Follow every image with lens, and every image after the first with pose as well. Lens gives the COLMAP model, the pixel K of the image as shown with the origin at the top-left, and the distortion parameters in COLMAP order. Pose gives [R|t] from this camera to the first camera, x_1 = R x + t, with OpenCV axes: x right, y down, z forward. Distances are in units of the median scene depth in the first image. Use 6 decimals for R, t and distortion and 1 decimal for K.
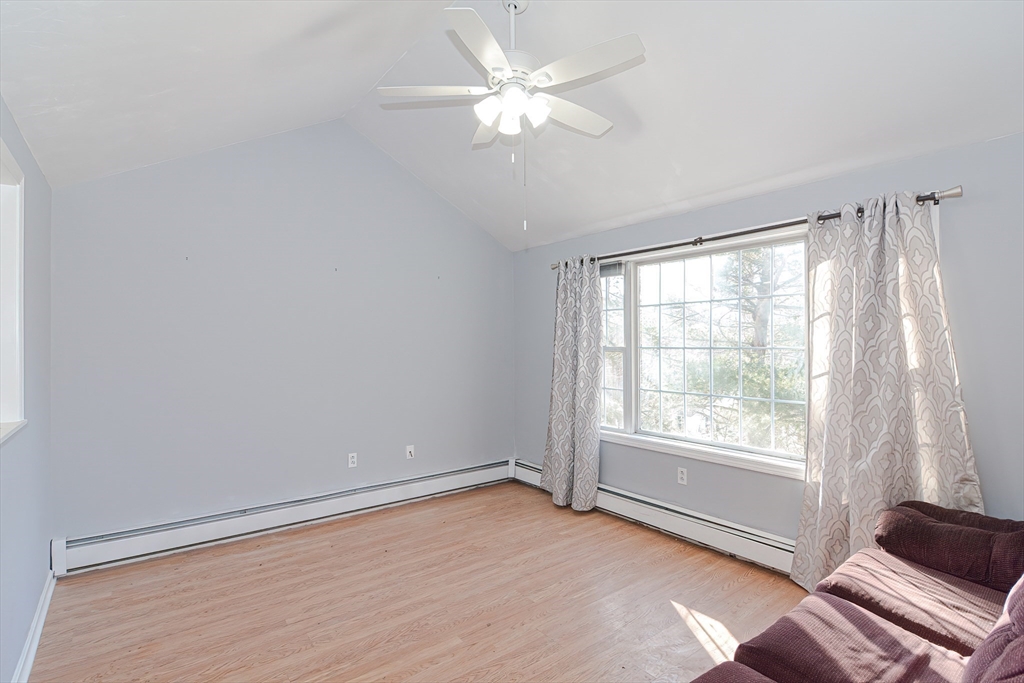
lens RADIAL K [[486.1, 0, 513.0], [0, 486.1, 338.9], [0, 0, 1]] dist [0.001445, -0.000204]
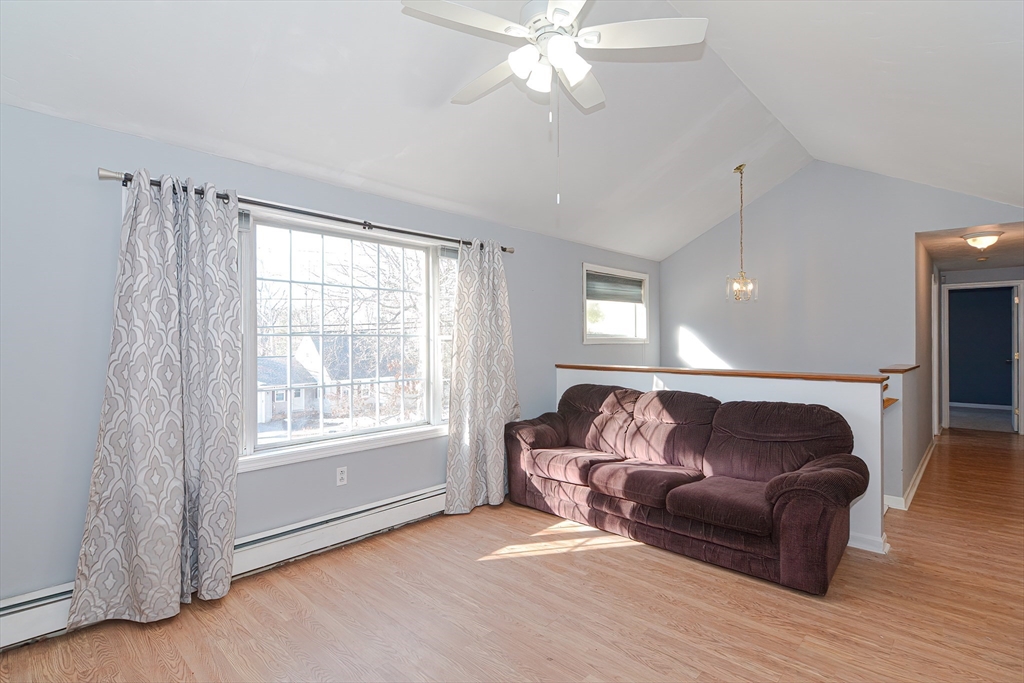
lens RADIAL K [[490.3, 0, 512.1], [0, 490.3, 338.7], [0, 0, 1]] dist [0.002793, -0.008585]
pose [[-0.136036, 0.005889, 0.990686, -0.630543], [-0.008896, 0.999935, -0.007165, 0.030451], [-0.990664, -0.009788, -0.135974, 0.848726]]
